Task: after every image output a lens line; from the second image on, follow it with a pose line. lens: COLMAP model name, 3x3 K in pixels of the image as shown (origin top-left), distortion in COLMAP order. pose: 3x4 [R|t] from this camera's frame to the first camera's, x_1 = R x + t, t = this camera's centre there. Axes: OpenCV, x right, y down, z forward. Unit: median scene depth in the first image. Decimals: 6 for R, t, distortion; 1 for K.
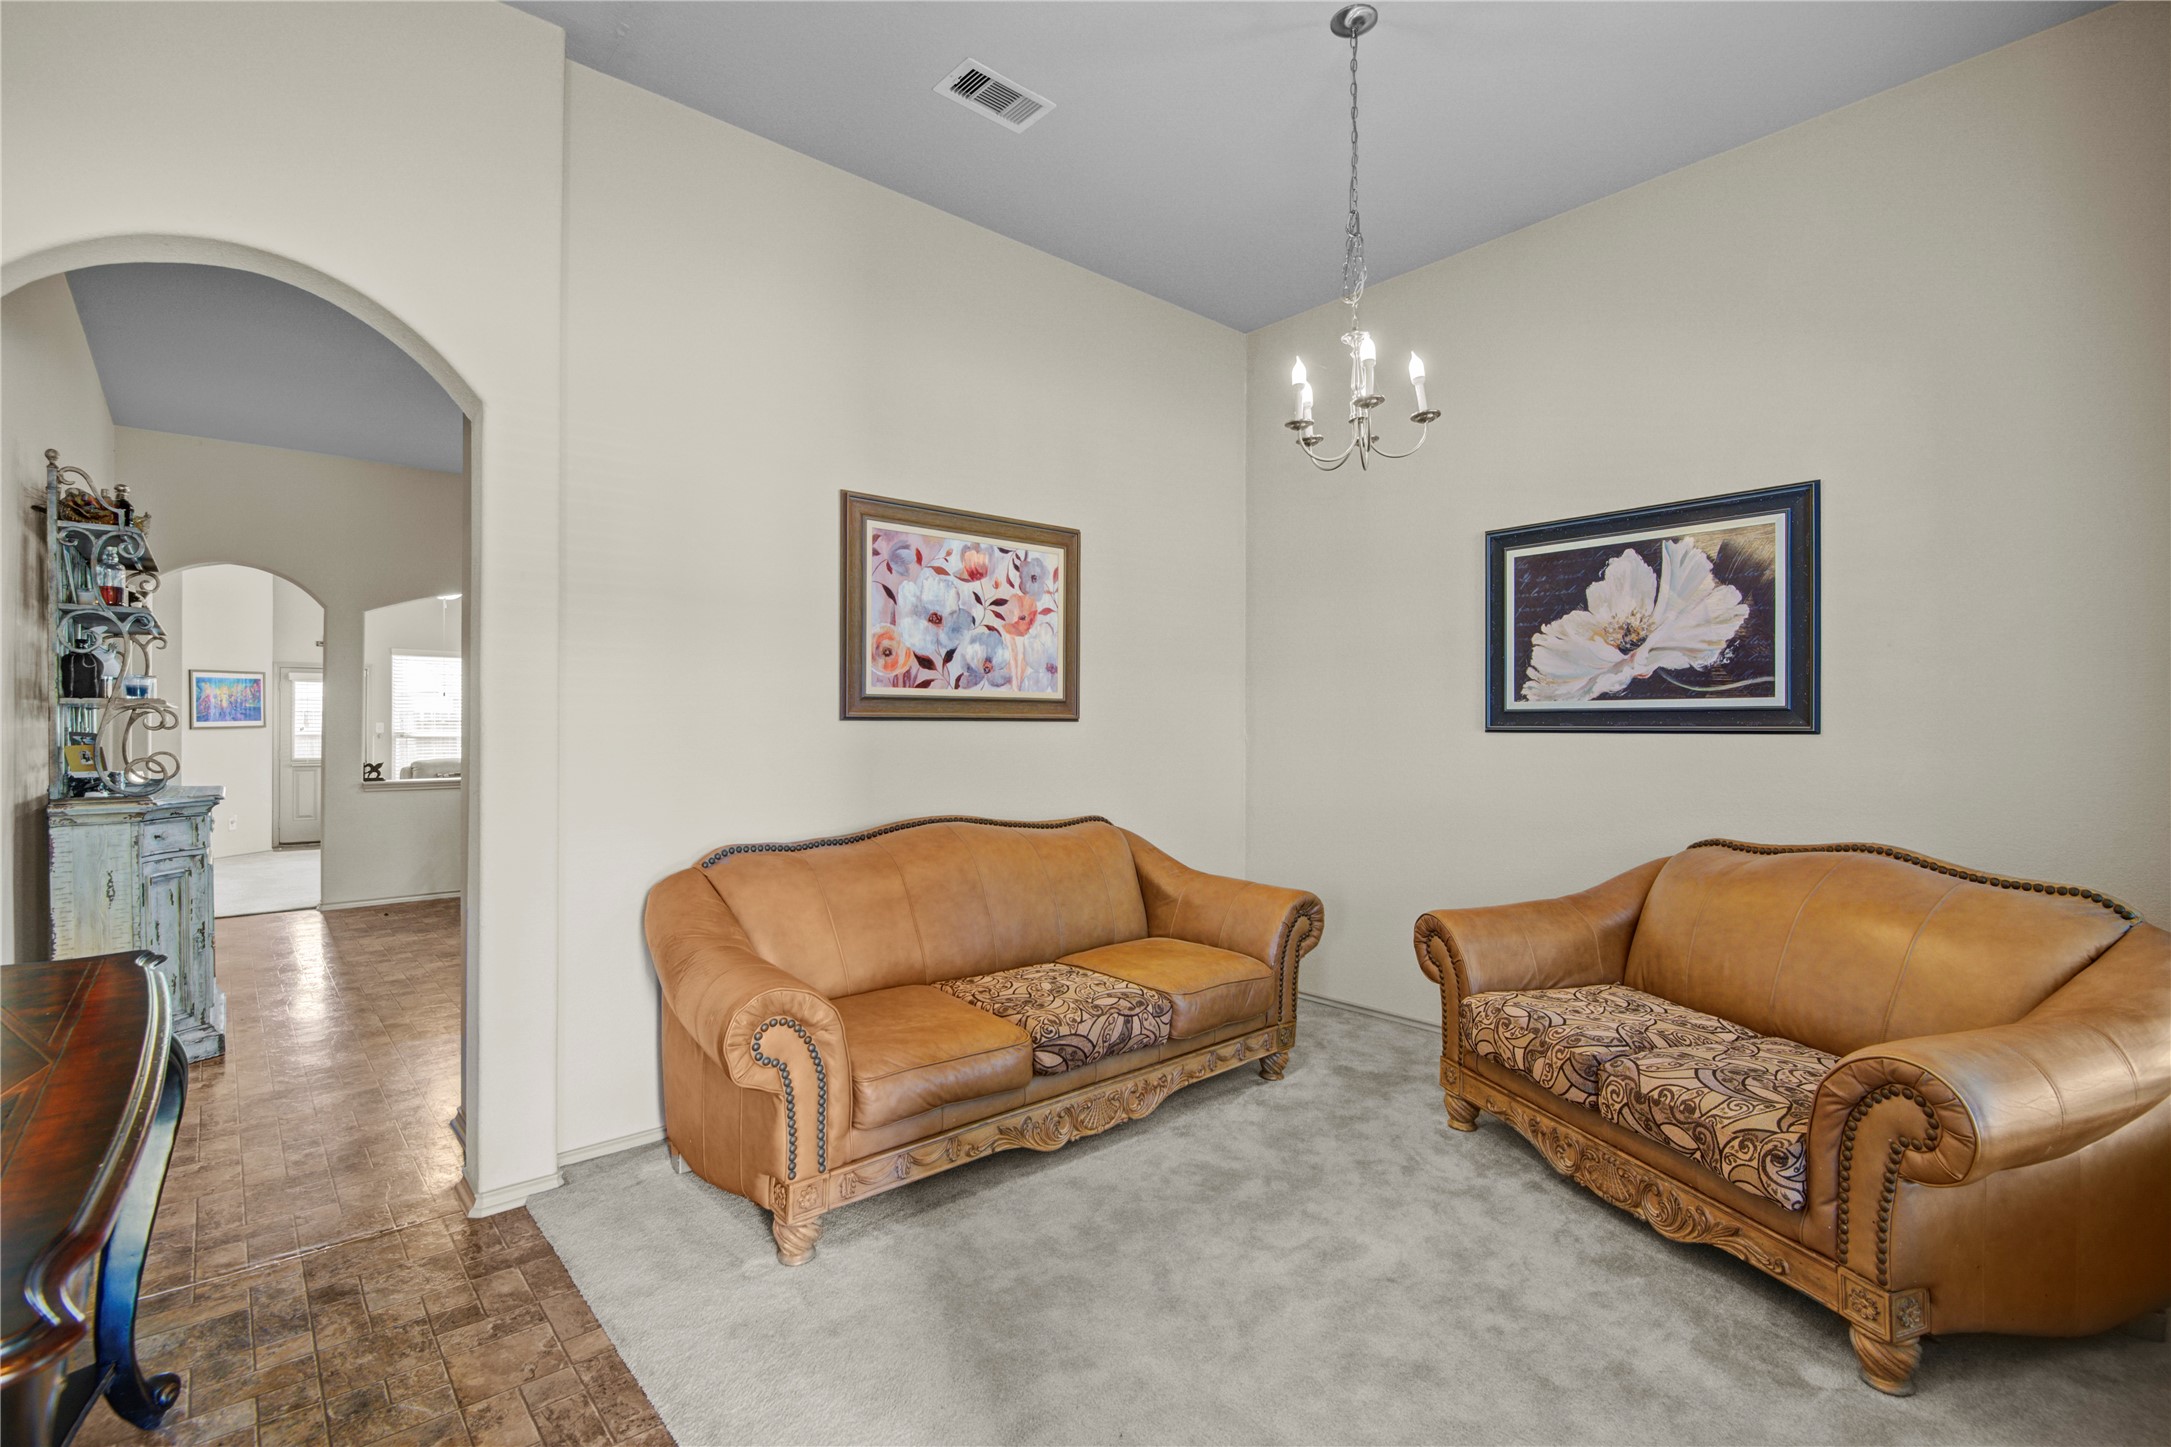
lens RADIAL K [[957.9, 0, 1085.5], [0, 957.9, 723.5], [0, 0, 1]] dist [-0.002195, -0.000313]
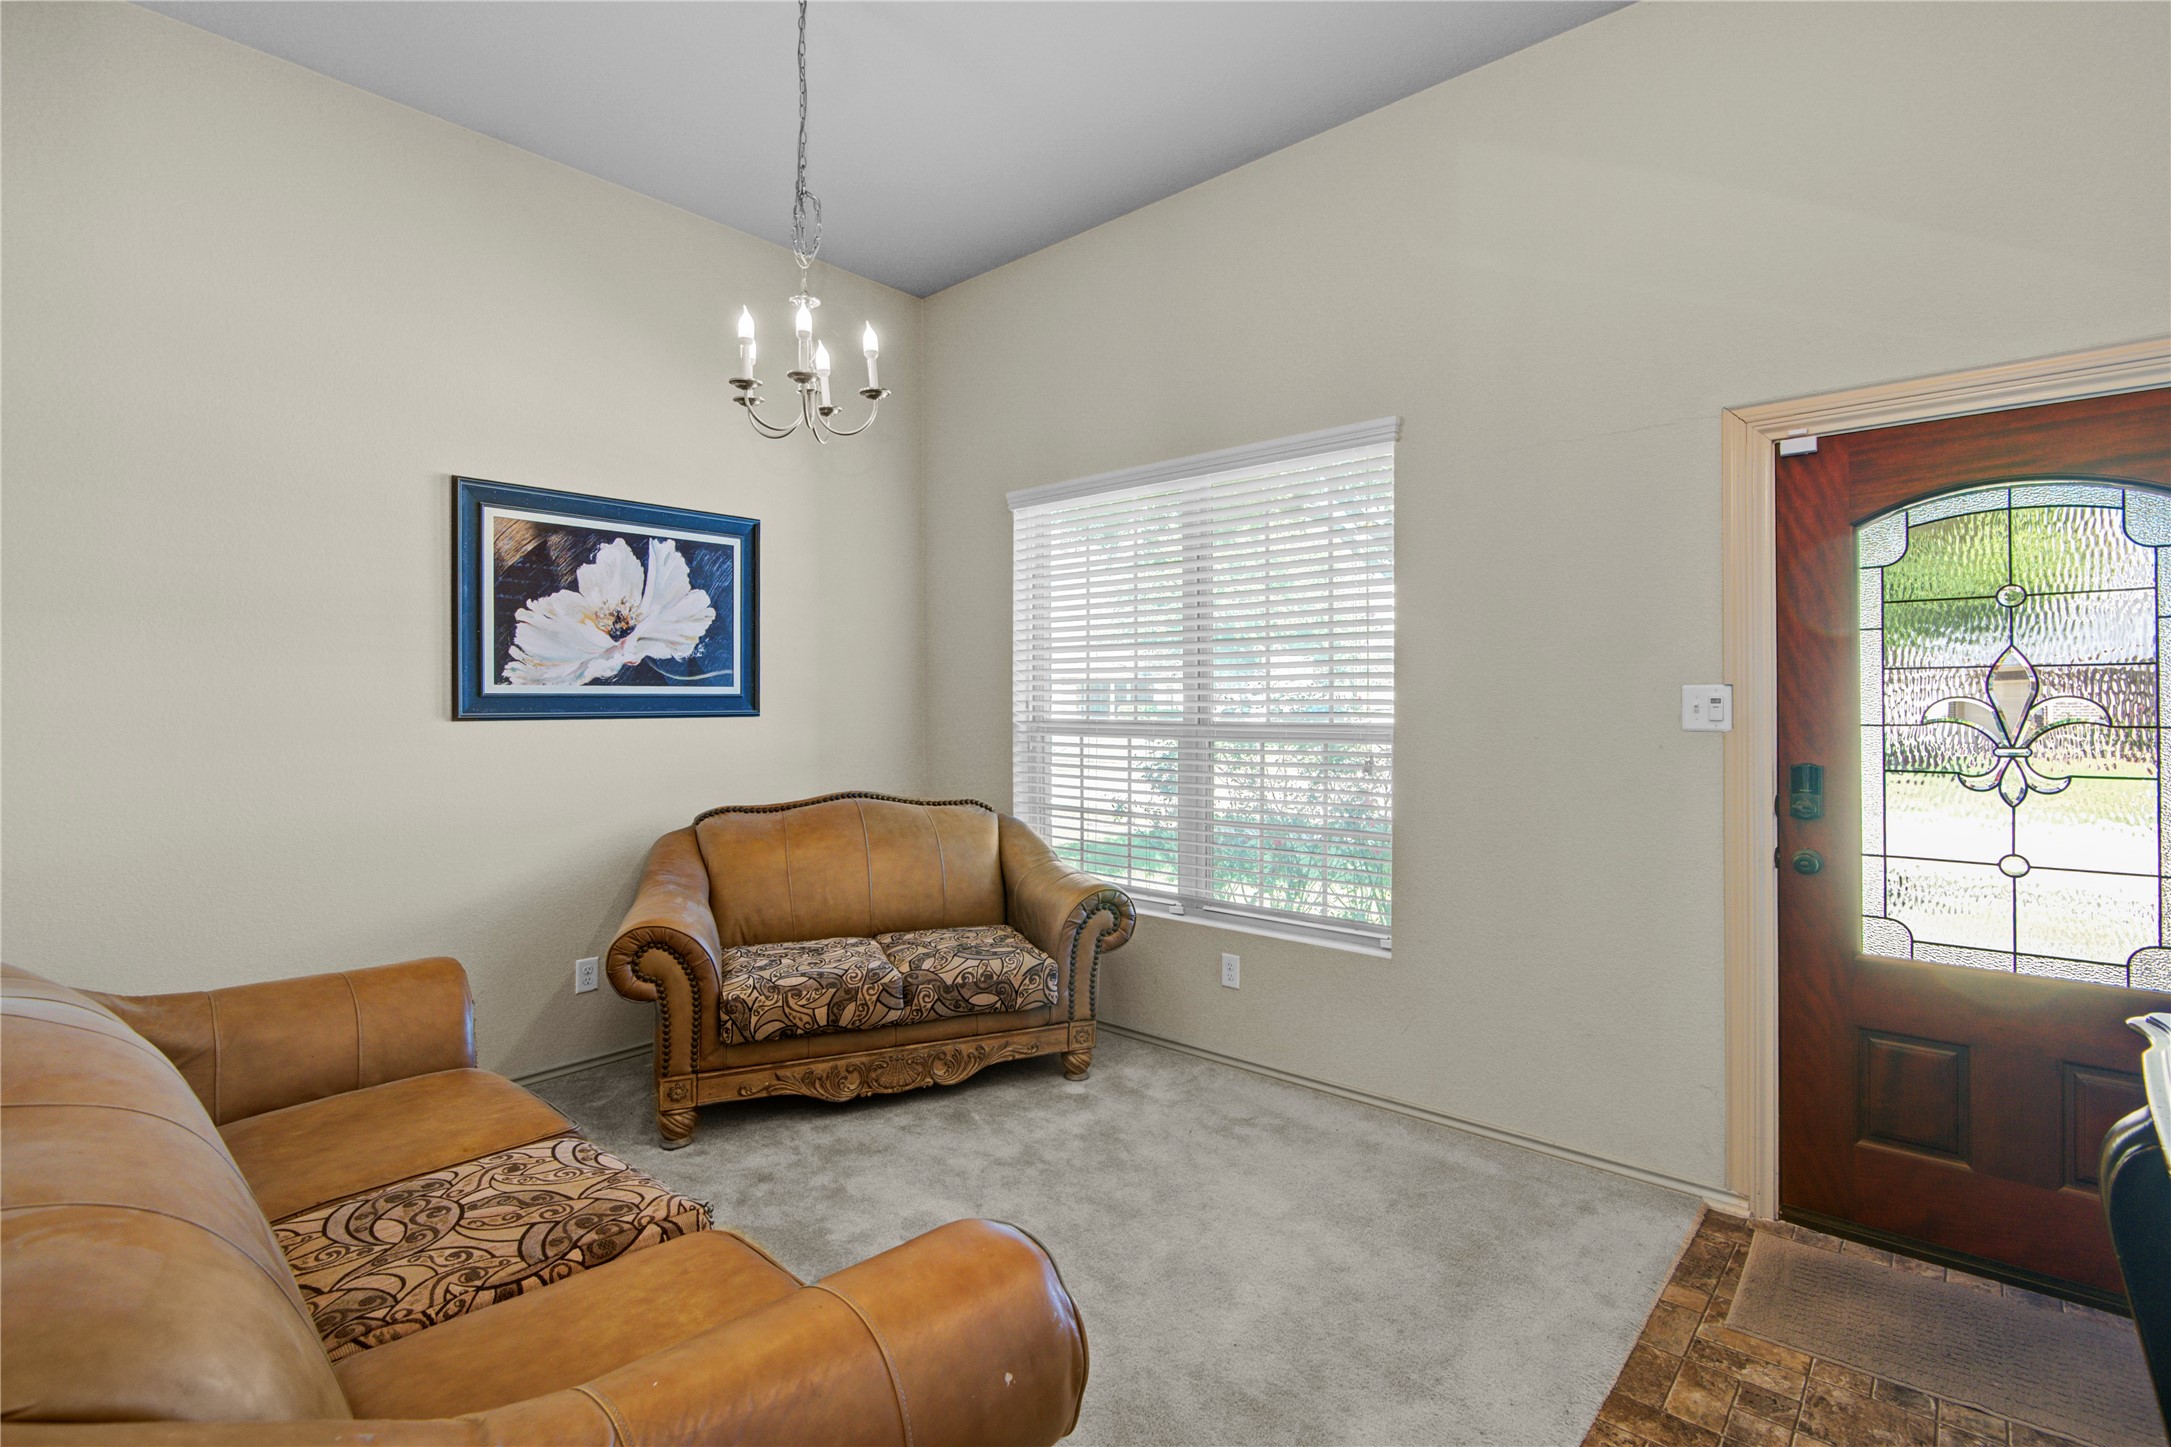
lens RADIAL K [[1016.4, 0, 1071.8], [0, 1016.4, 691.3], [0, 0, 1]] dist [-0.001733, 0.008390]
pose [[-0.102664, 0.008817, 0.994677, -0.570157], [0.000756, 0.999961, -0.008786, -0.009307], [-0.994716, -0.000150, -0.102667, 0.644818]]
